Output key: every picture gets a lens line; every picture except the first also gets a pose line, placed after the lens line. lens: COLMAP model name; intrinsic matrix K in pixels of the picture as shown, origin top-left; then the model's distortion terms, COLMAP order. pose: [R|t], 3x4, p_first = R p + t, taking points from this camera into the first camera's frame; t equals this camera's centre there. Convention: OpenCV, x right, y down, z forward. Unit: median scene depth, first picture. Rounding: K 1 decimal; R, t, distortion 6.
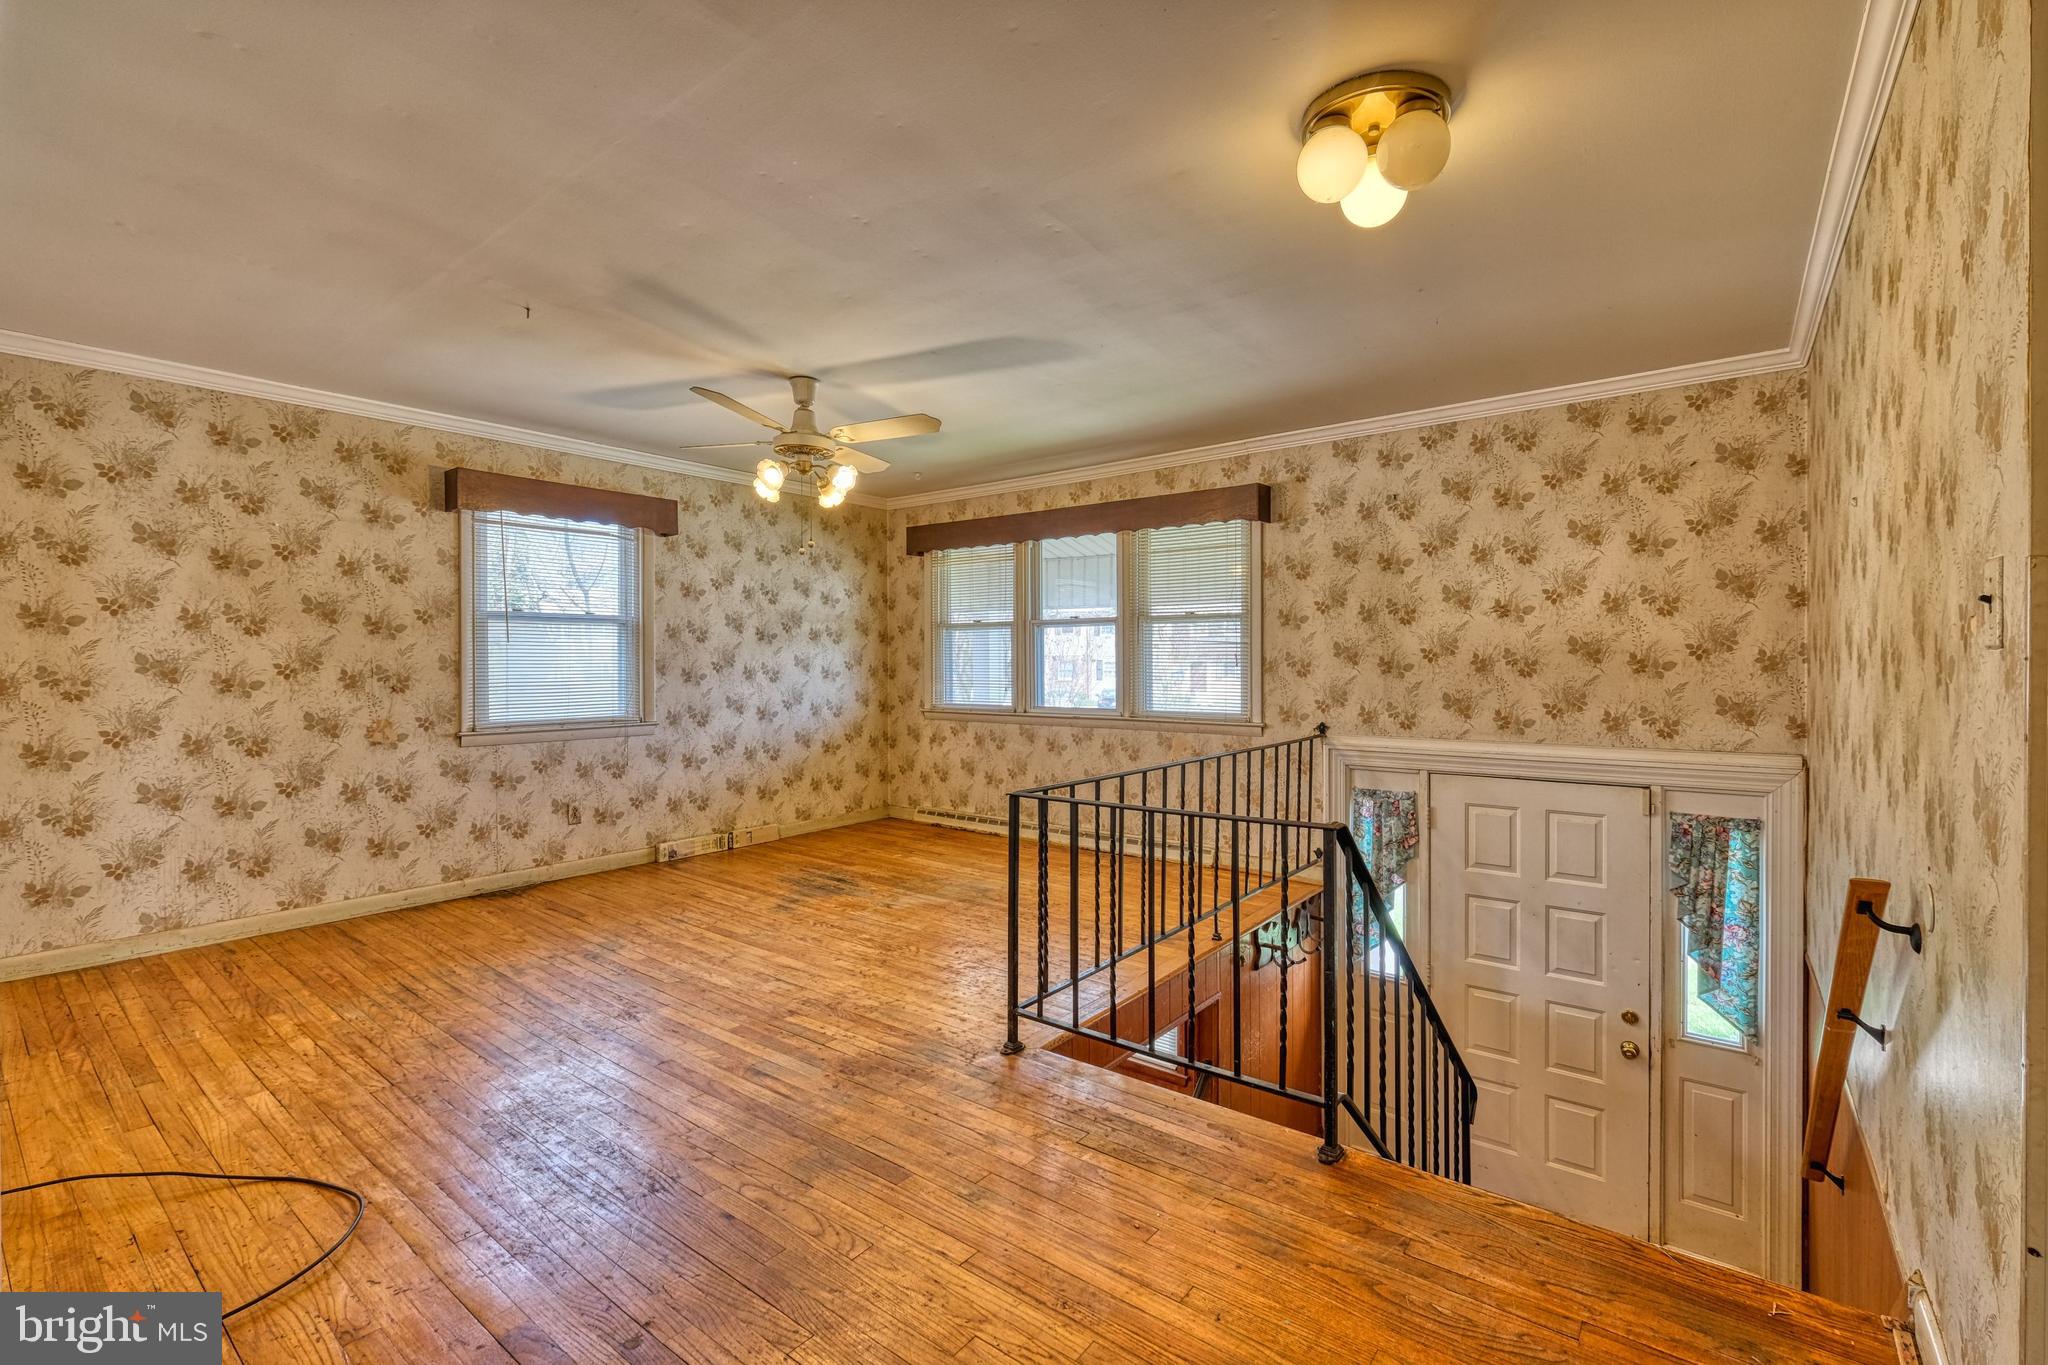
lens RADIAL K [[889.0, 0, 1032.9], [0, 889.0, 673.7], [0, 0, 1]] dist [-0.006587, 0.001617]
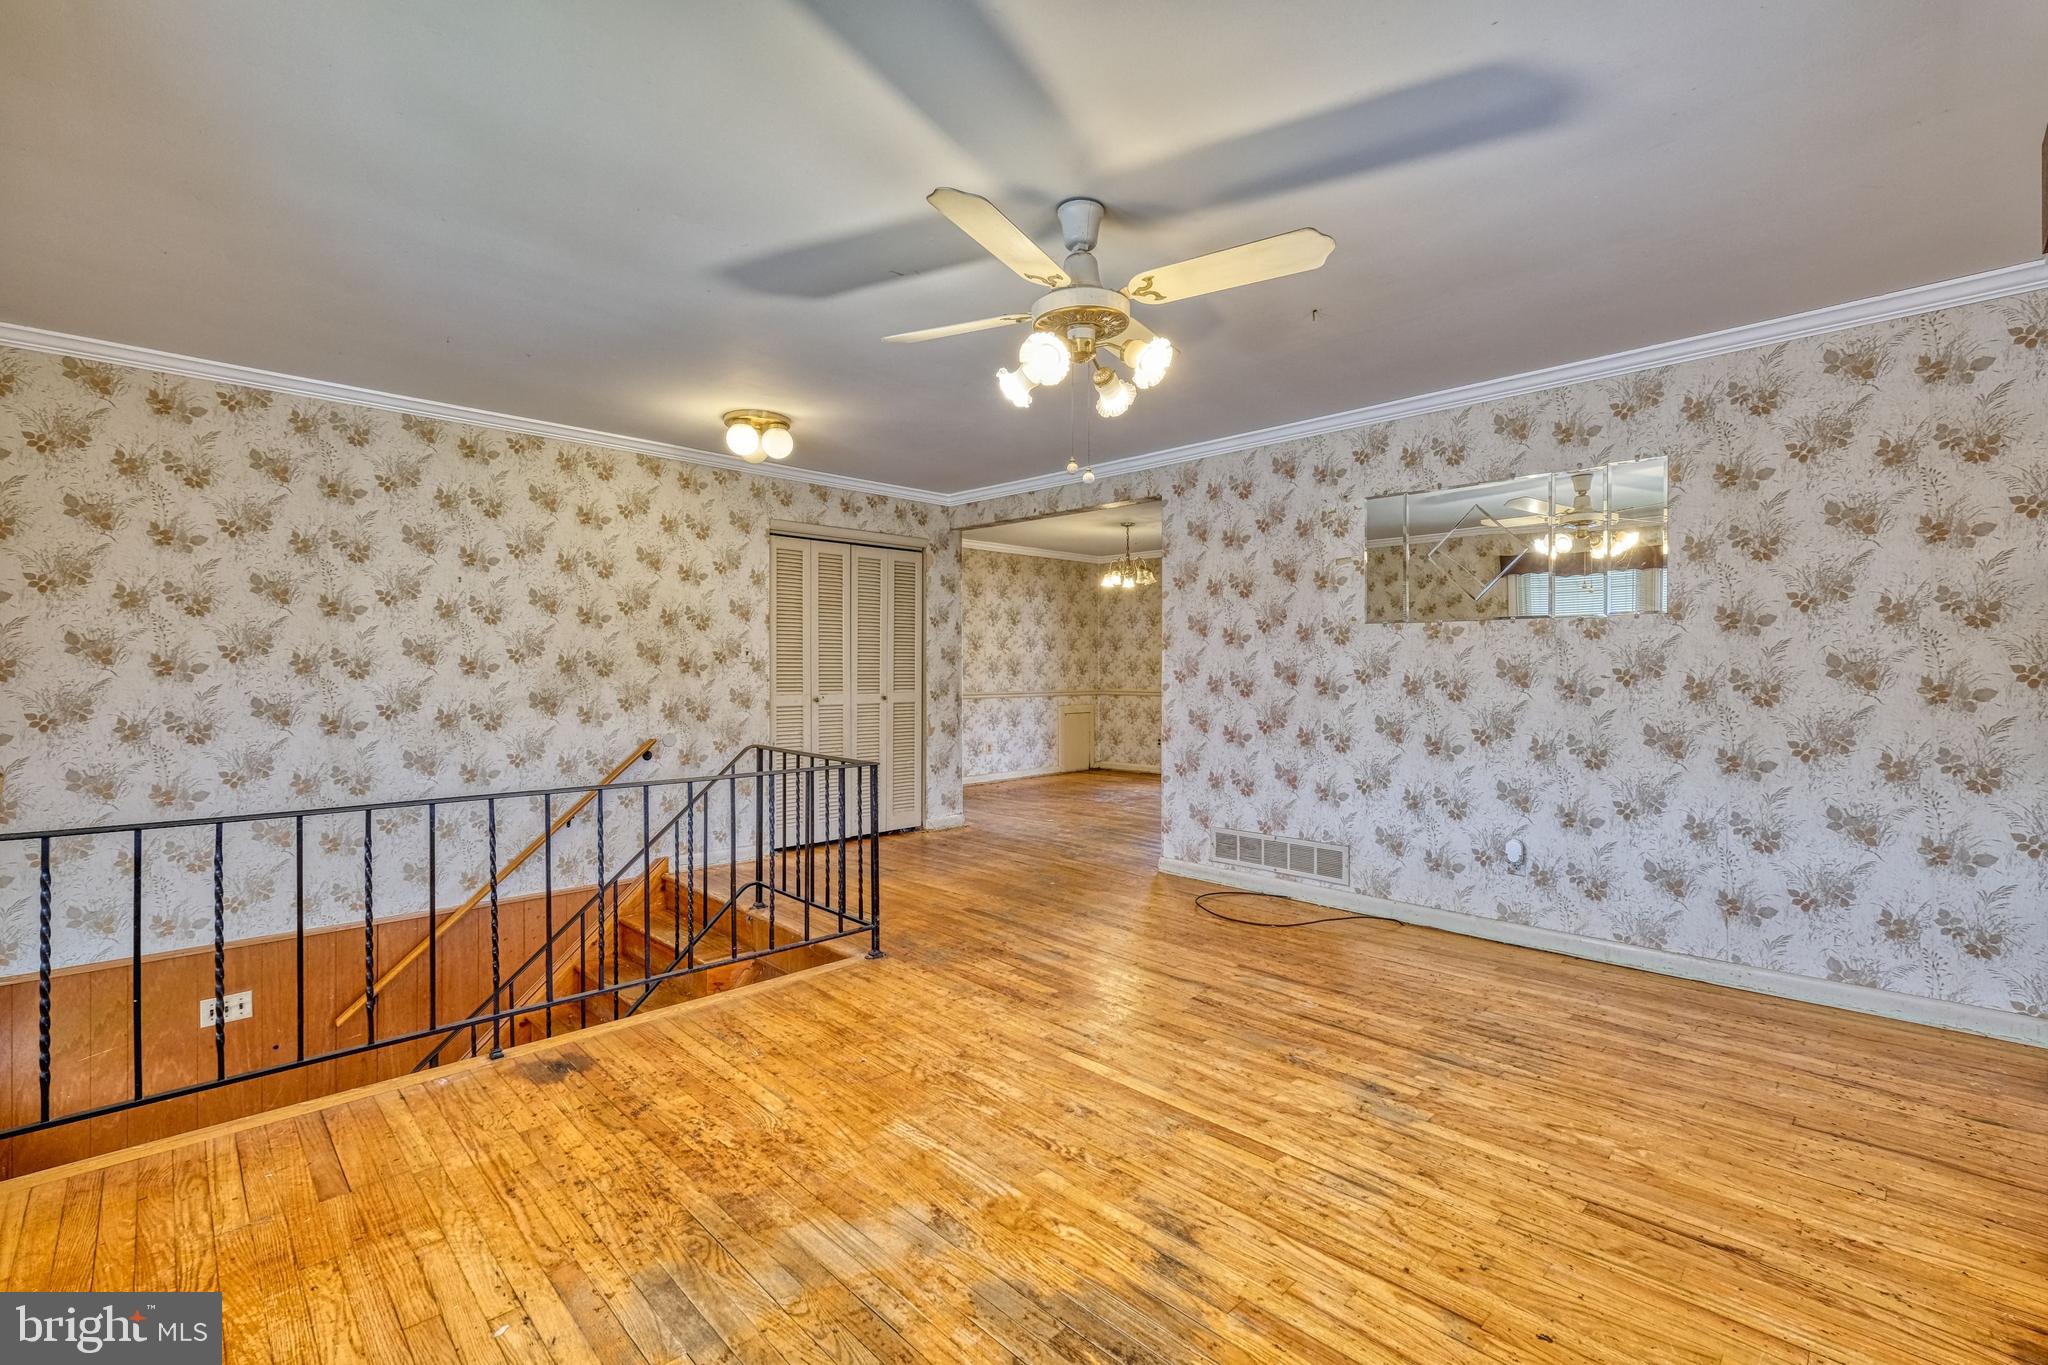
lens RADIAL K [[889.0, 0, 1030.7], [0, 889.0, 674.7], [0, 0, 1]] dist [-0.006587, 0.001617]
pose [[-0.991394, 0.000686, 0.130911, -0.289403], [0.003343, 0.999793, 0.020083, -0.015755], [-0.130870, 0.020348, -0.991191, 1.546150]]
